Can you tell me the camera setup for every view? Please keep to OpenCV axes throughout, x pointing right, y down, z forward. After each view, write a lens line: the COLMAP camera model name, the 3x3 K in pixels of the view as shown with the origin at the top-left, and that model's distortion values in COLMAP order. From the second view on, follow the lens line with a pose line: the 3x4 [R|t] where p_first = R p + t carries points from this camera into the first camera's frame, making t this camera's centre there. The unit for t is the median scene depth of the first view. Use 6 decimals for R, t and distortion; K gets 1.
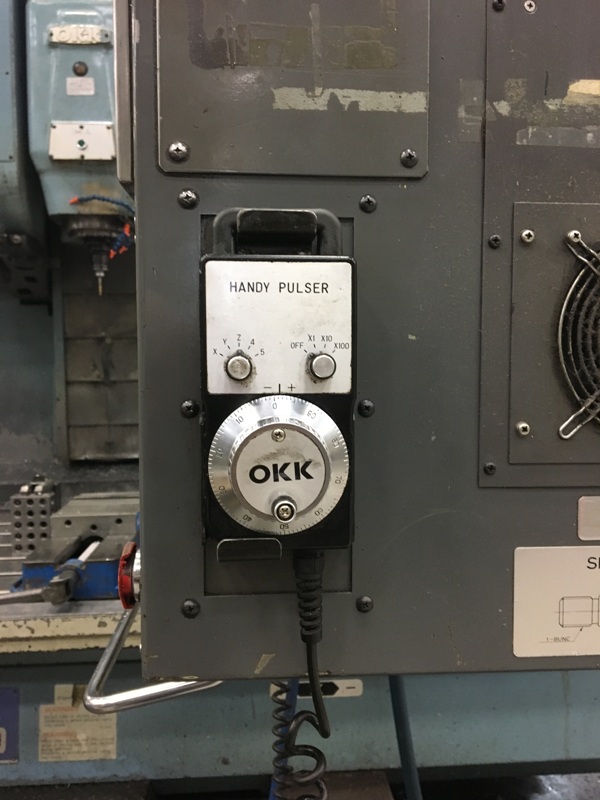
lens RADIAL K [[680.7, 0, 300.0], [0, 680.7, 400.0], [0, 0, 1]] dist [0.068208, -0.097348]
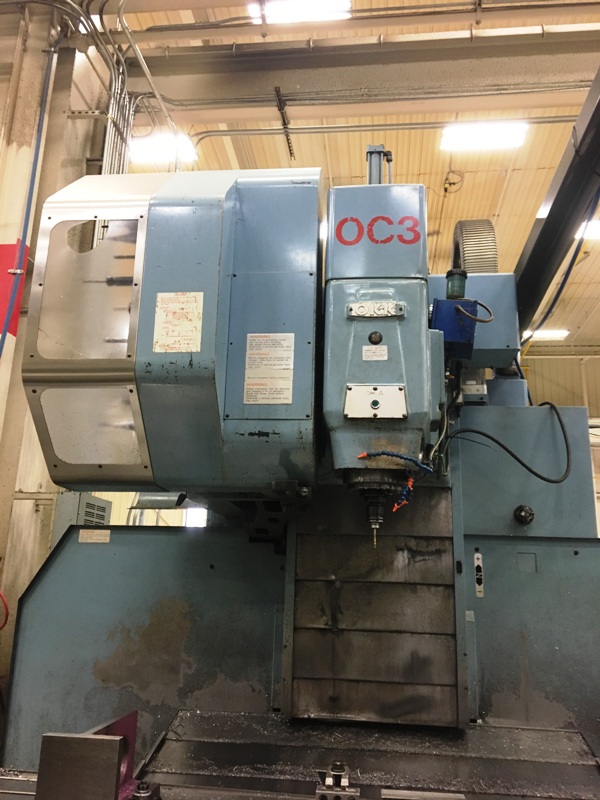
lens RADIAL K [[680.7, 0, 300.0], [0, 680.7, 400.0], [0, 0, 1]] dist [0.068208, -0.097348]
pose [[0.982316, -0.001691, -0.187225, -0.231714], [-0.056776, 0.950187, -0.306465, -0.053366], [0.178417, 0.311675, 0.933288, 0.012081]]
